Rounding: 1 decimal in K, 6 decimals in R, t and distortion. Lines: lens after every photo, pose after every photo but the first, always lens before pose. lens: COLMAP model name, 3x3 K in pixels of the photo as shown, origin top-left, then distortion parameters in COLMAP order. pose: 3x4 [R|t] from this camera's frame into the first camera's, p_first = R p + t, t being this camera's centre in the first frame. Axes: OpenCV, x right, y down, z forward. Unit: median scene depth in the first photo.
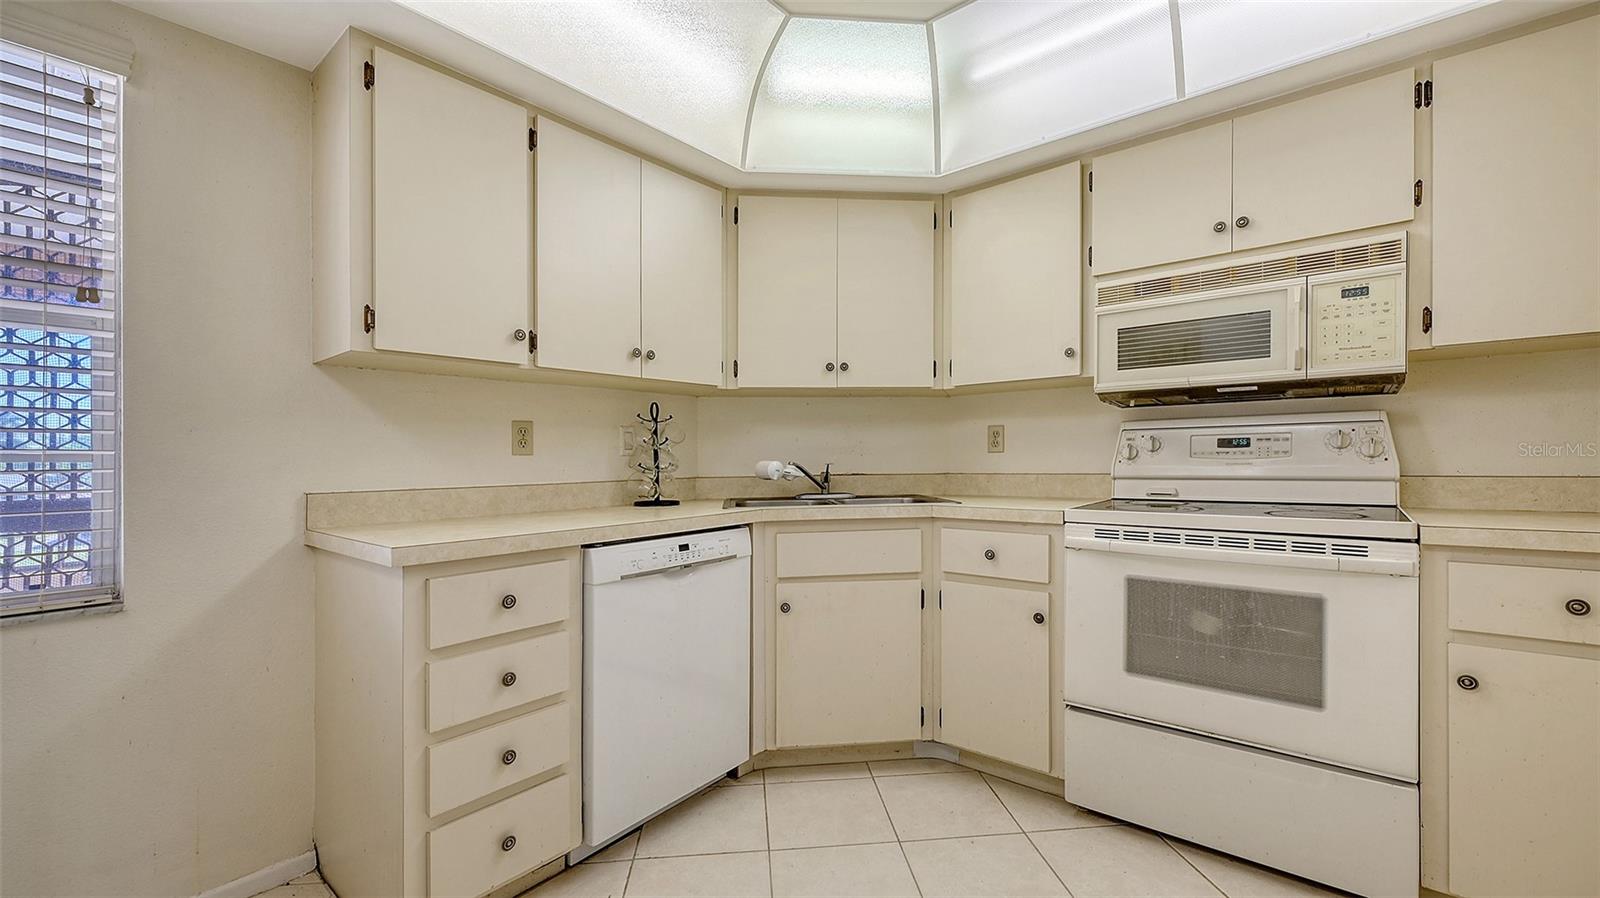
lens RADIAL K [[636.5, 0, 799.5], [0, 636.5, 452.4], [0, 0, 1]] dist [0.000326, -0.000132]
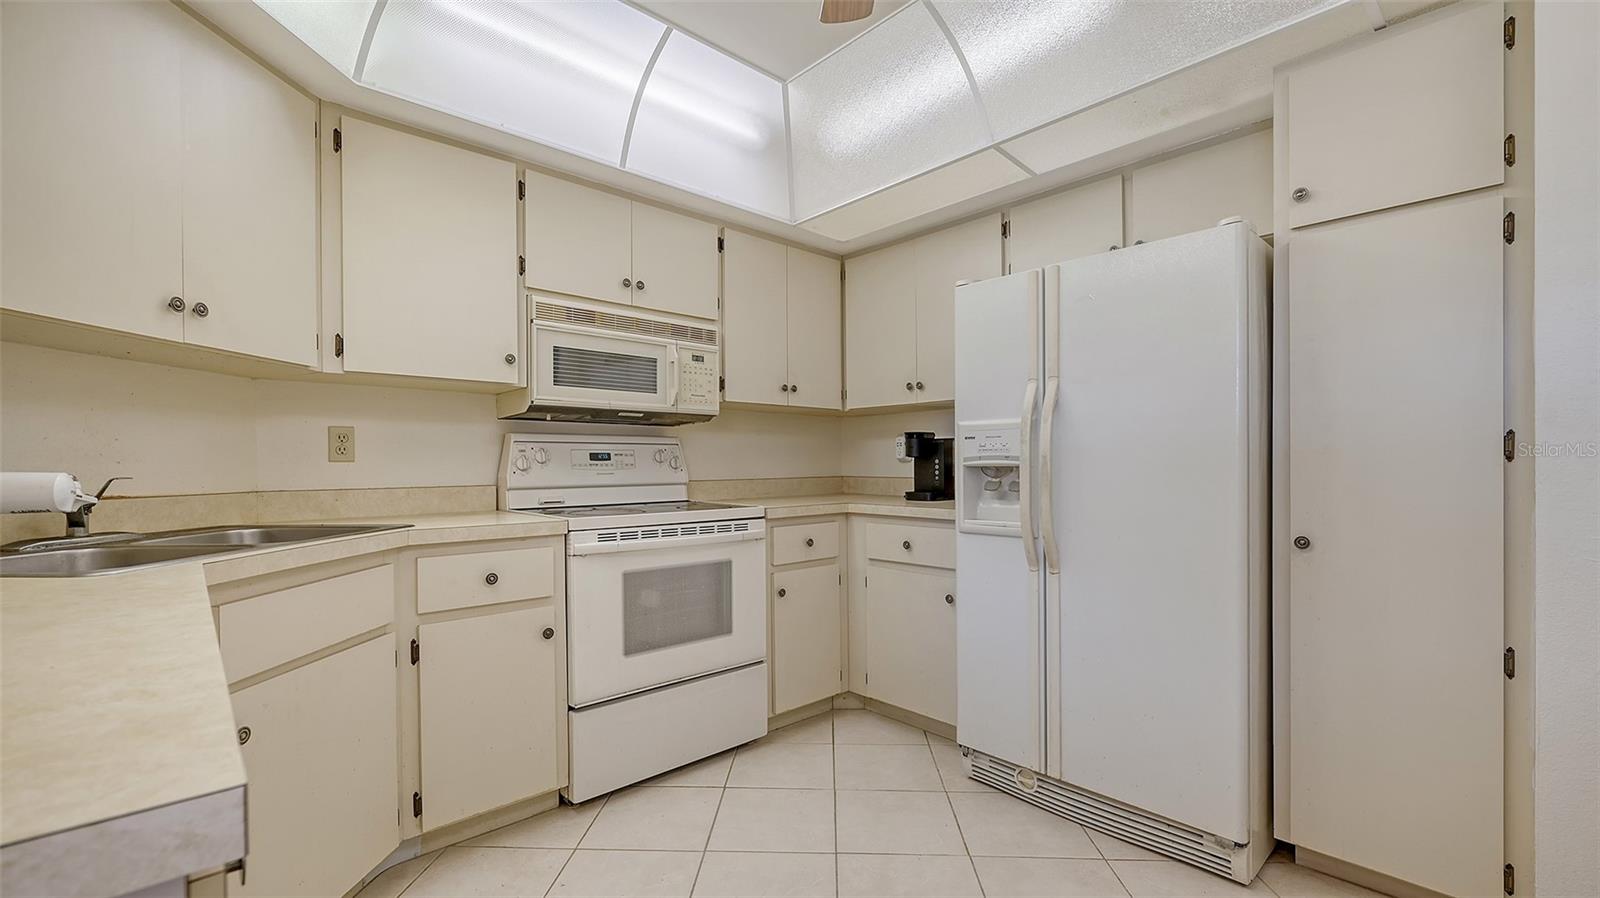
lens RADIAL K [[685.3, 0, 800.8], [0, 685.3, 464.7], [0, 0, 1]] dist [0.001388, 0.000215]
pose [[0.132107, 0.009445, 0.991190, -0.627510], [-0.006880, 0.999939, -0.008612, 0.009942], [-0.991212, -0.005681, 0.132164, 0.493907]]
